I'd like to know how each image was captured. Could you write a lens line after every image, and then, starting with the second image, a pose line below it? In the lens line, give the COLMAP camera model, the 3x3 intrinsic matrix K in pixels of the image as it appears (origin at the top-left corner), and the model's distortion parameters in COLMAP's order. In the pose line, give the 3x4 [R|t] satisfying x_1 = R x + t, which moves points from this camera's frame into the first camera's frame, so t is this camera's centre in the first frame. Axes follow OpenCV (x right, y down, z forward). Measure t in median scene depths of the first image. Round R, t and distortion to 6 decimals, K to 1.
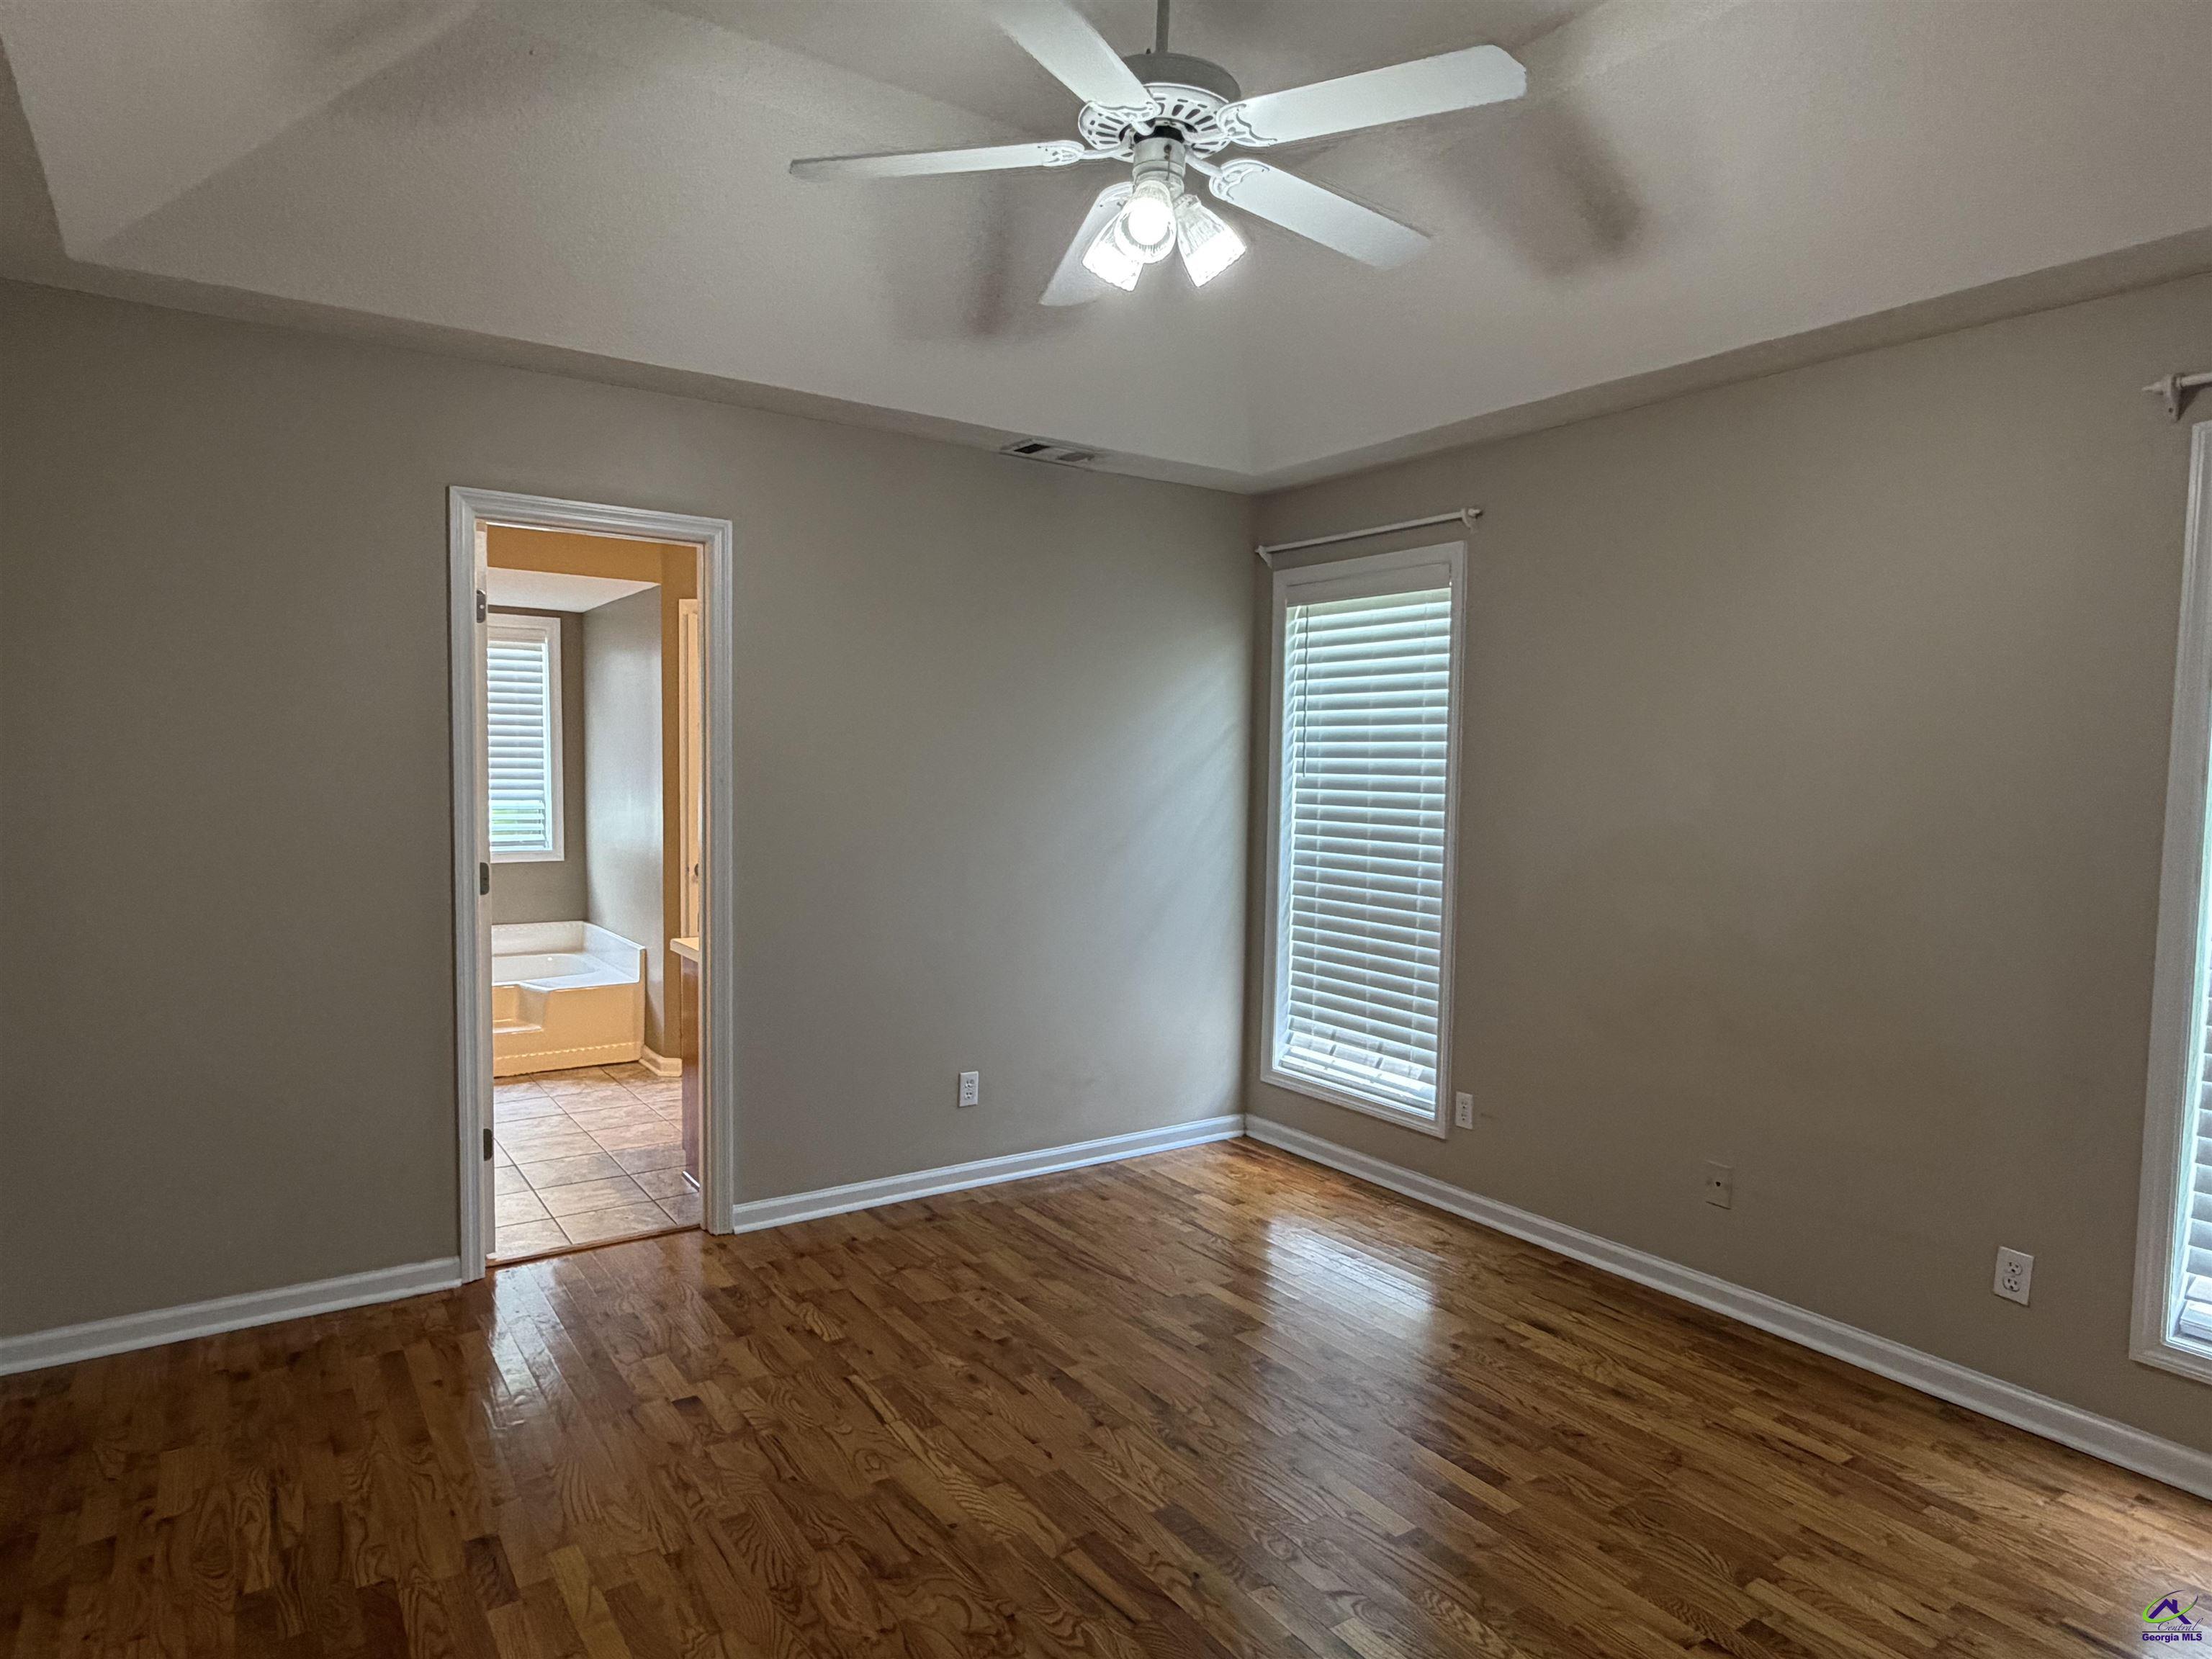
lens RADIAL K [[1294.1, 0, 1104.4], [0, 1294.1, 833.4], [0, 0, 1]] dist [0.004527, 0.000221]
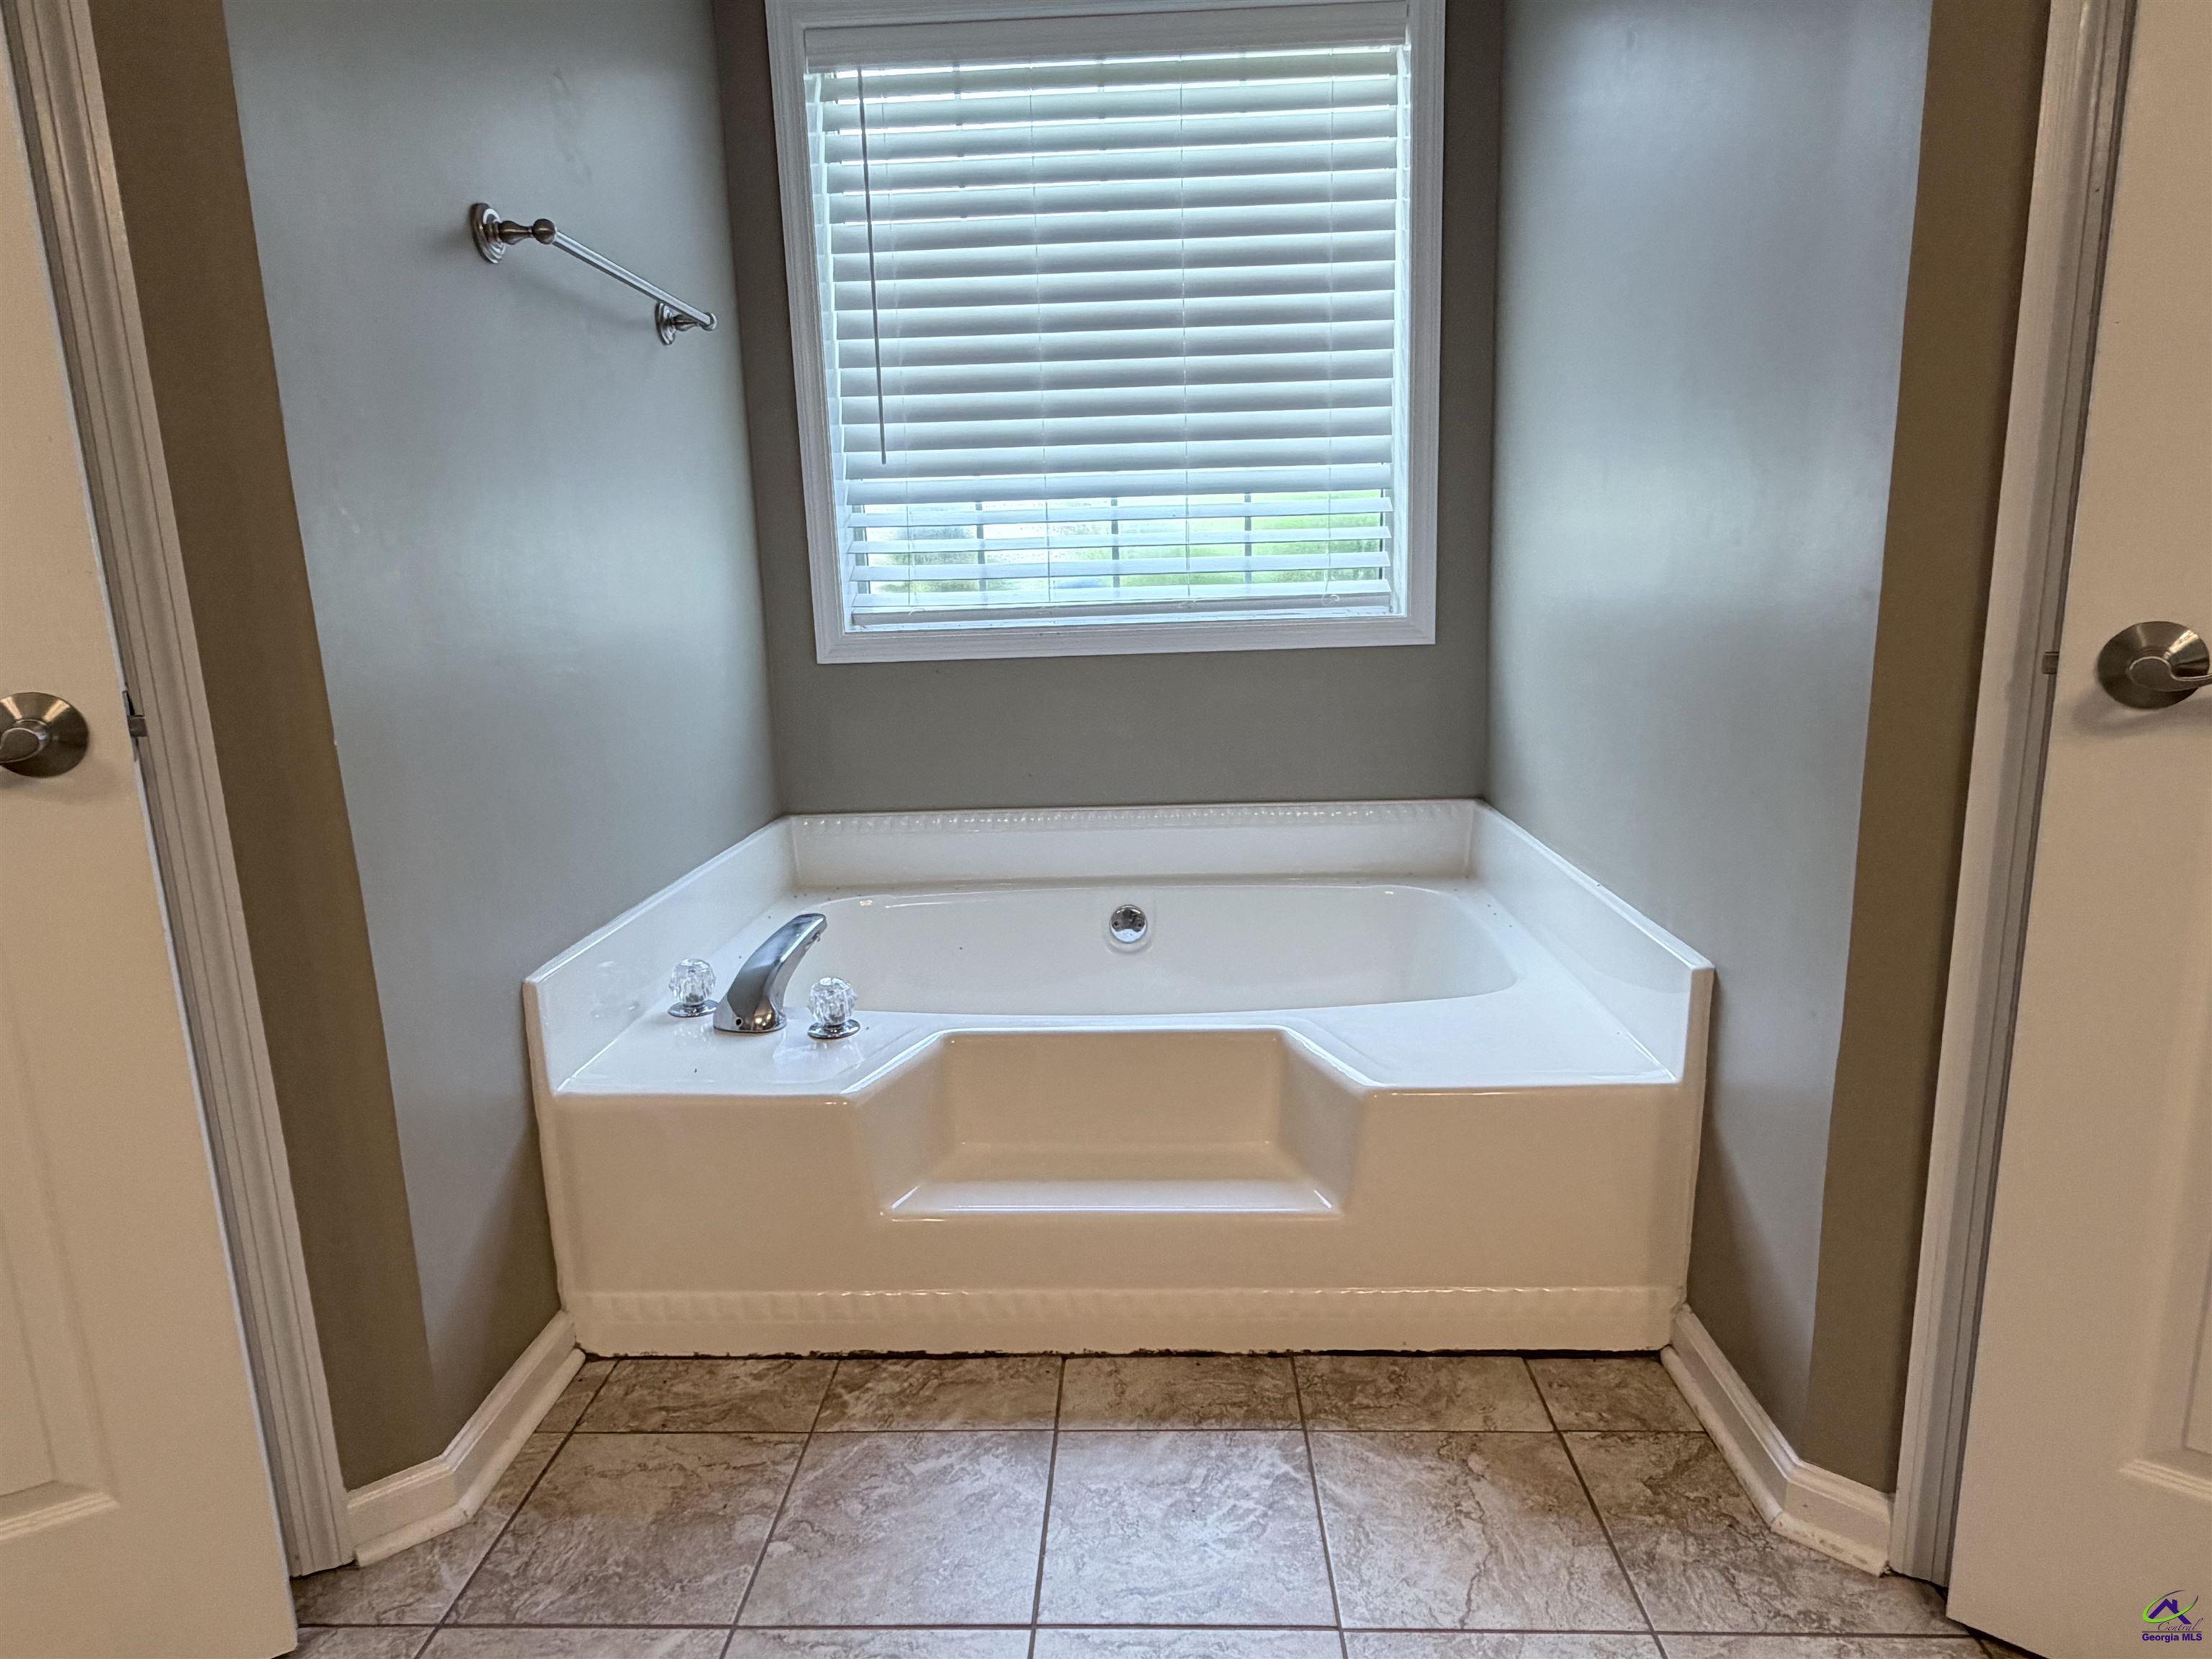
lens RADIAL K [[1294.1, 0, 1106.9], [0, 1294.1, 833.6], [0, 0, 1]] dist [0.004527, 0.000221]
pose [[0.799633, 0.085748, -0.594335, -0.266468], [0.006002, 0.988561, 0.150699, 0.019071], [0.600459, -0.124071, 0.789972, 0.642640]]
